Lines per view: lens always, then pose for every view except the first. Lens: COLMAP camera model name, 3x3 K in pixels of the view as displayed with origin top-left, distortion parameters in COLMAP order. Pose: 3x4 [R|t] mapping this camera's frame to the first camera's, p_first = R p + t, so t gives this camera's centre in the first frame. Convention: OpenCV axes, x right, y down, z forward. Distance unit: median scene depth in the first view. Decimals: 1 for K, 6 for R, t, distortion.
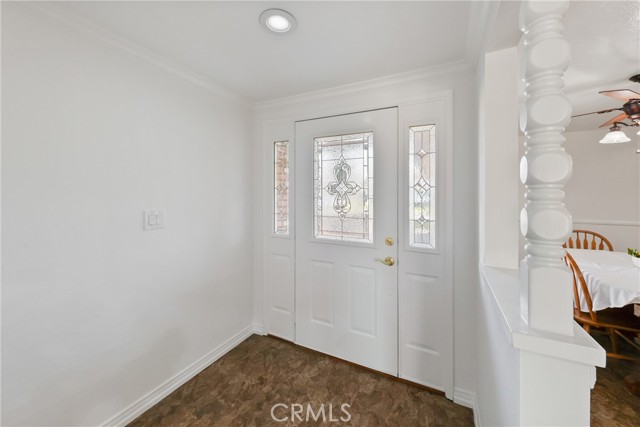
lens RADIAL K [[242.9, 0, 324.9], [0, 242.9, 195.5], [0, 0, 1]] dist [0.000293, -0.000676]
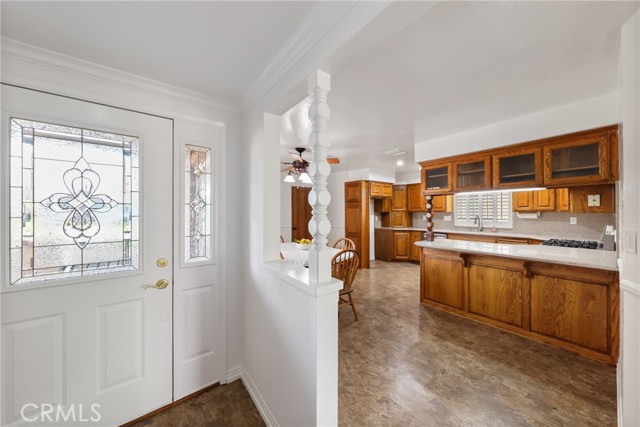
lens RADIAL K [[226.9, 0, 321.4], [0, 226.9, 211.0], [0, 0, 1]] dist [-0.000778, 0.000004]
pose [[0.415608, -0.003862, 0.909536, -0.262503], [0.004414, 0.999988, 0.002230, -0.004931], [-0.909533, 0.003088, 0.415620, 0.093439]]
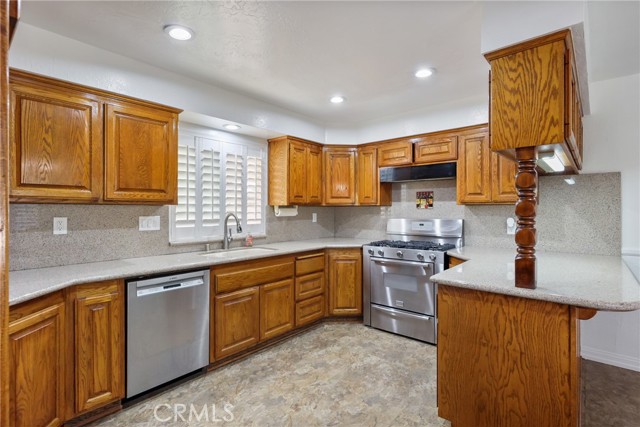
lens RADIAL K [[310.6, 0, 318.5], [0, 310.6, 212.0], [0, 0, 1]] dist [-0.004588, -0.000726]
pose [[-0.968308, 0.002207, 0.249748, 1.930572], [0.003282, 0.999987, 0.003884, 0.047741], [-0.249736, 0.004581, -0.968303, 0.904120]]
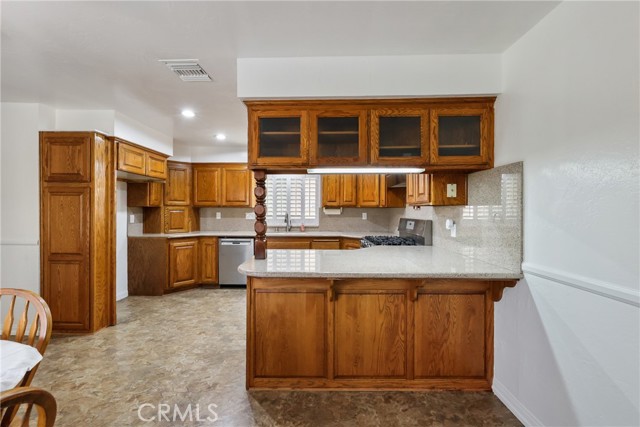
lens RADIAL K [[242.9, 0, 315.3], [0, 242.9, 211.1], [0, 0, 1]] dist [0.000293, -0.000676]
pose [[-0.448106, -0.008859, 0.893936, 0.694722], [-0.005172, 0.999960, 0.007317, 0.033997], [-0.893965, -0.001345, -0.448134, 0.301522]]
